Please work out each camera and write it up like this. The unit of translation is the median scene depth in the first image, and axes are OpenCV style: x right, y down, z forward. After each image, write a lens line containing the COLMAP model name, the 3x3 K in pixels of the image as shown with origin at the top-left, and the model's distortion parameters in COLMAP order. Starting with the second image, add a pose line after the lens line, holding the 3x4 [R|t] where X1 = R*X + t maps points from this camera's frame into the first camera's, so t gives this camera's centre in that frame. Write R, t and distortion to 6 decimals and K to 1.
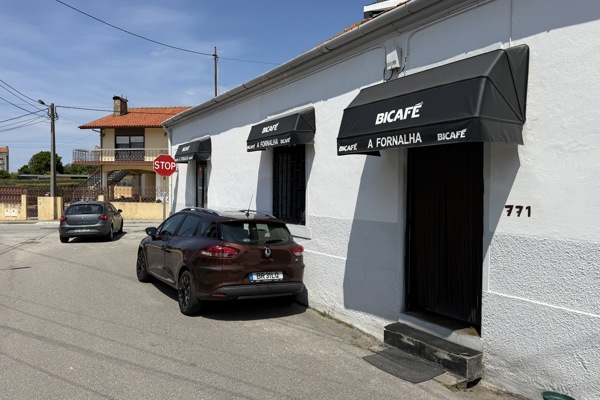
lens RADIAL K [[420.2, 0, 301.4], [0, 420.2, 207.0], [0, 0, 1]] dist [0.086473, -0.142420]
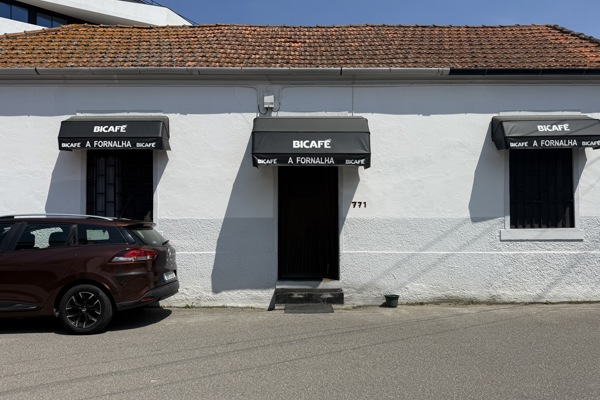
lens RADIAL K [[420.2, 0, 301.4], [0, 420.2, 207.0], [0, 0, 1]] dist [0.086473, -0.142420]
pose [[0.527081, -0.007522, 0.849782, -0.976617], [0.040846, 0.999029, -0.016492, 0.031998], [-0.848833, 0.043403, 0.526876, 0.204470]]
